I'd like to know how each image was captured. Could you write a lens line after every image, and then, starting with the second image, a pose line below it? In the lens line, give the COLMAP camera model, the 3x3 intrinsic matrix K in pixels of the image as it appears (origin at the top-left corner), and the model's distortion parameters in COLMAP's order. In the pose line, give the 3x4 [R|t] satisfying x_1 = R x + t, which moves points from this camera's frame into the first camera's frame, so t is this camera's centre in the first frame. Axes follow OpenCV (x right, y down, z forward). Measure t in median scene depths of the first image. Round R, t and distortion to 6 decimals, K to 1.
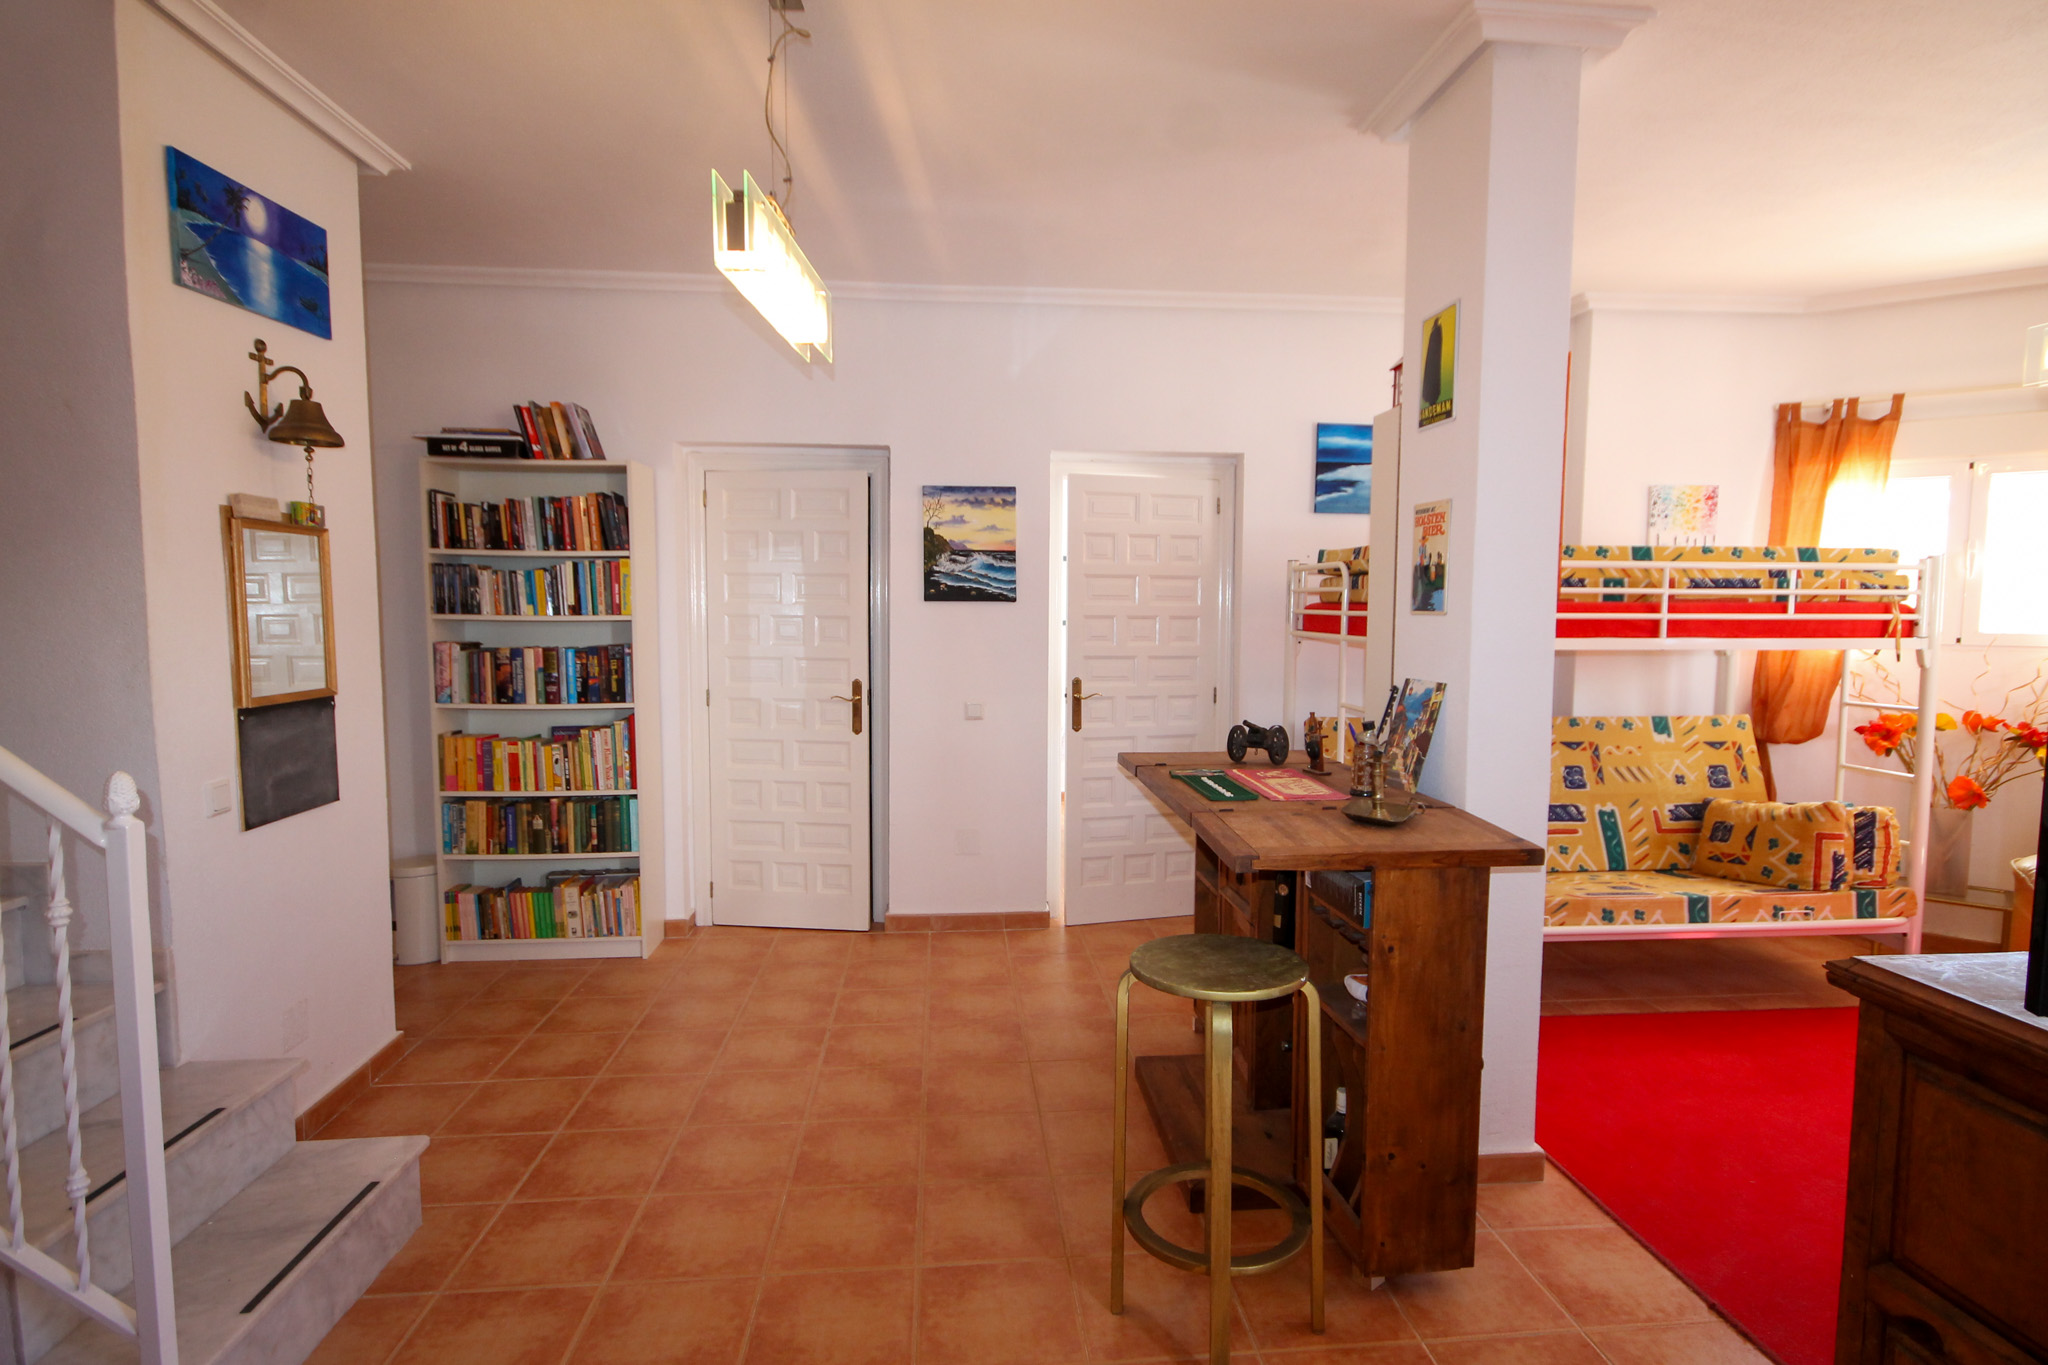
lens RADIAL K [[1050.5, 0, 1016.2], [0, 1050.5, 690.5], [0, 0, 1]] dist [0.001613, 0.000793]
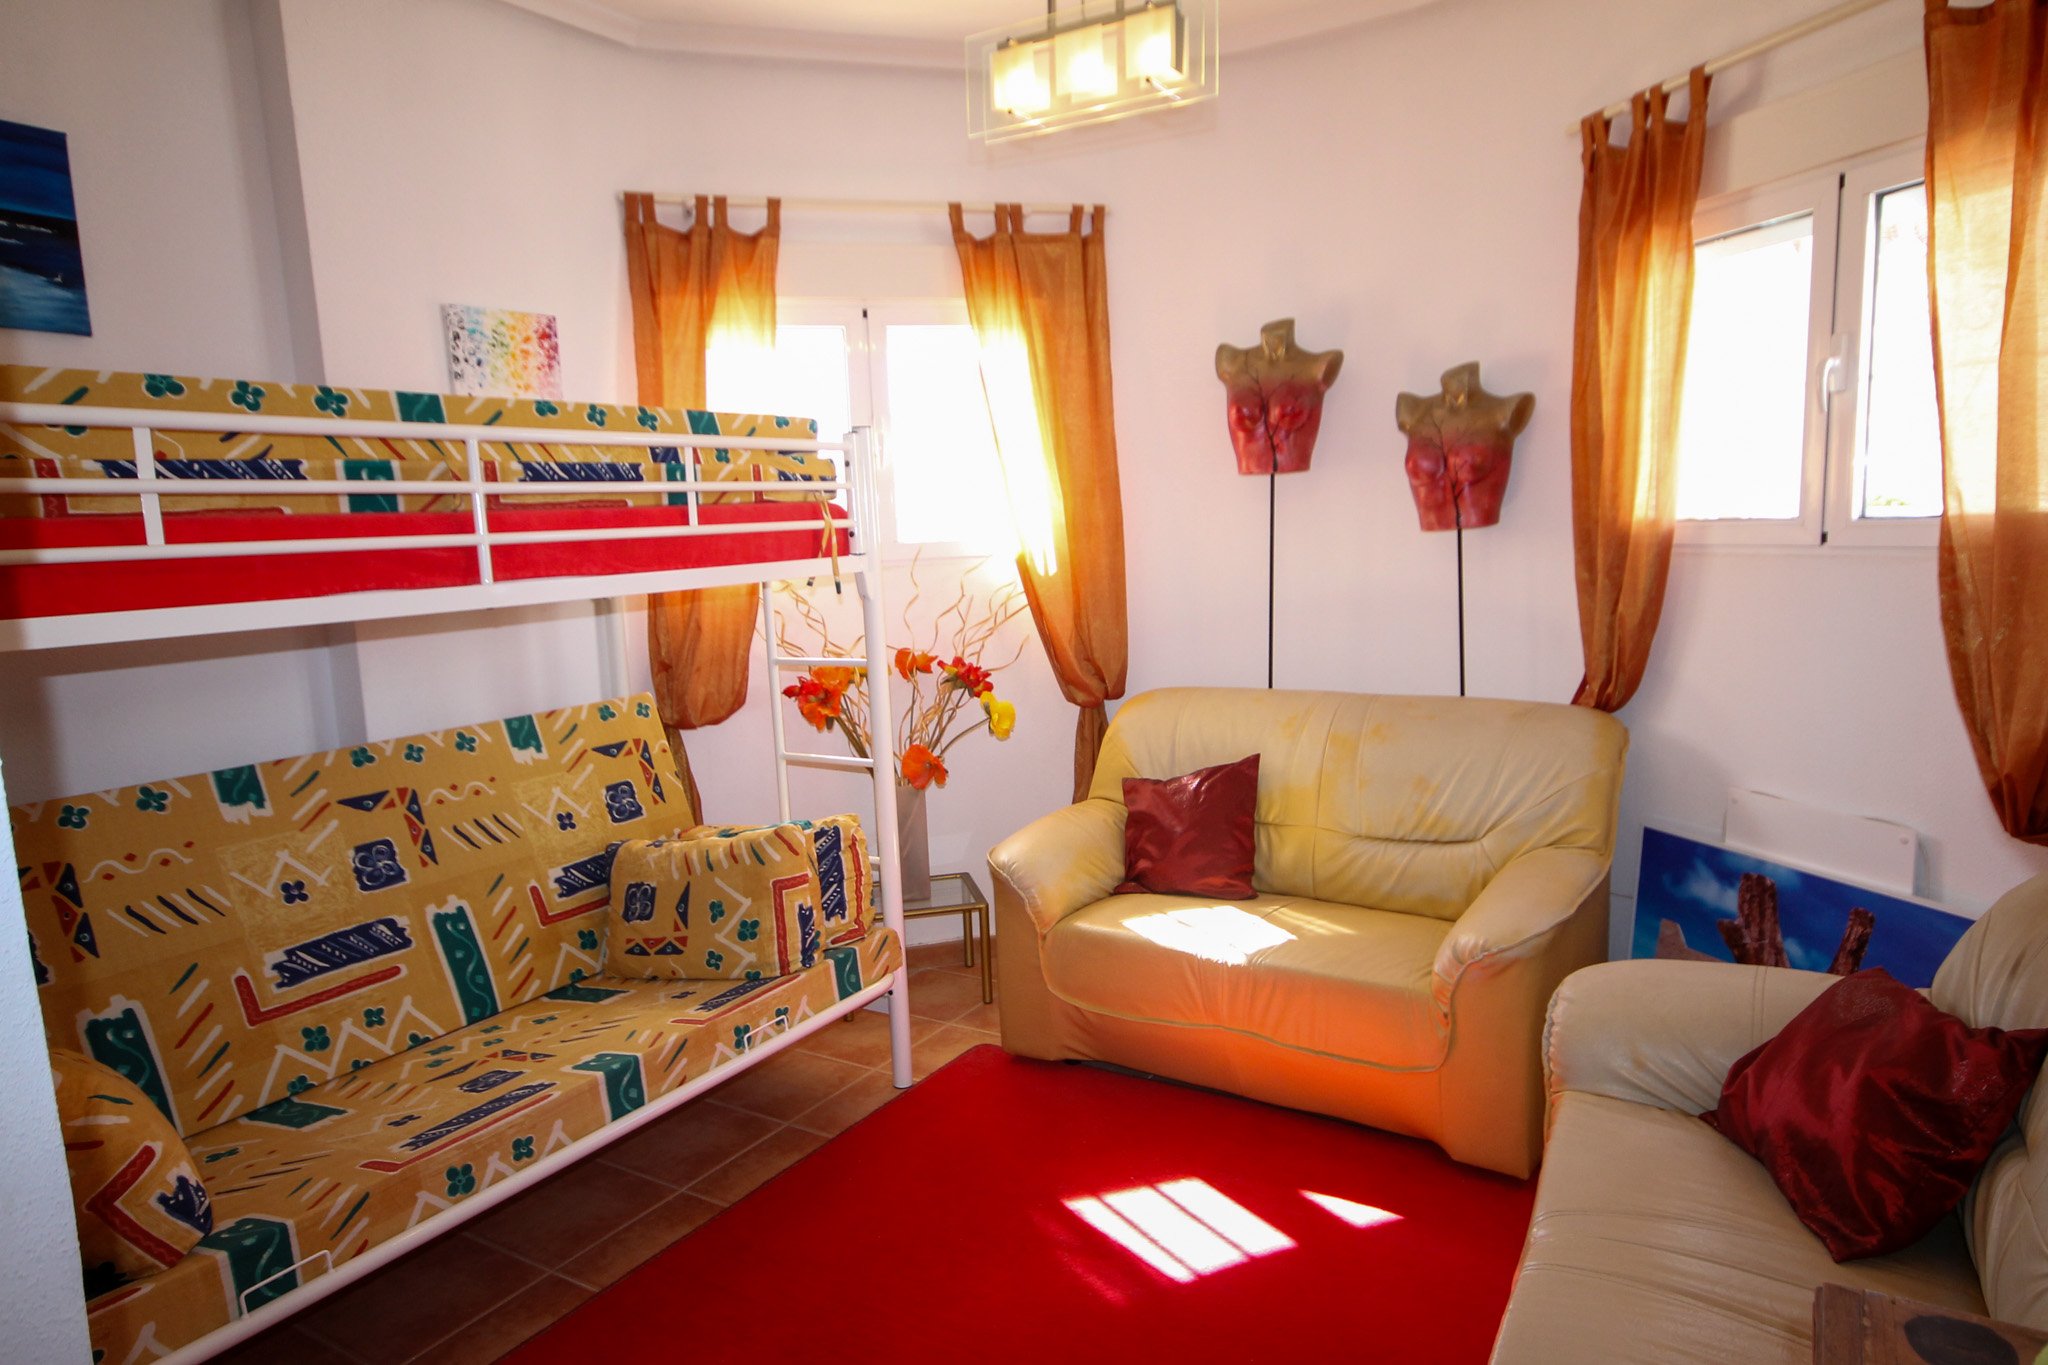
lens RADIAL K [[1212.2, 0, 1024.0], [0, 1212.2, 682.5], [0, 0, 1]] dist [0.006184, 0.001619]
pose [[0.601093, -0.135708, 0.787573, 0.302558], [0.105656, 0.990321, 0.090005, -0.027435], [-0.792164, 0.029111, 0.609613, 0.442412]]
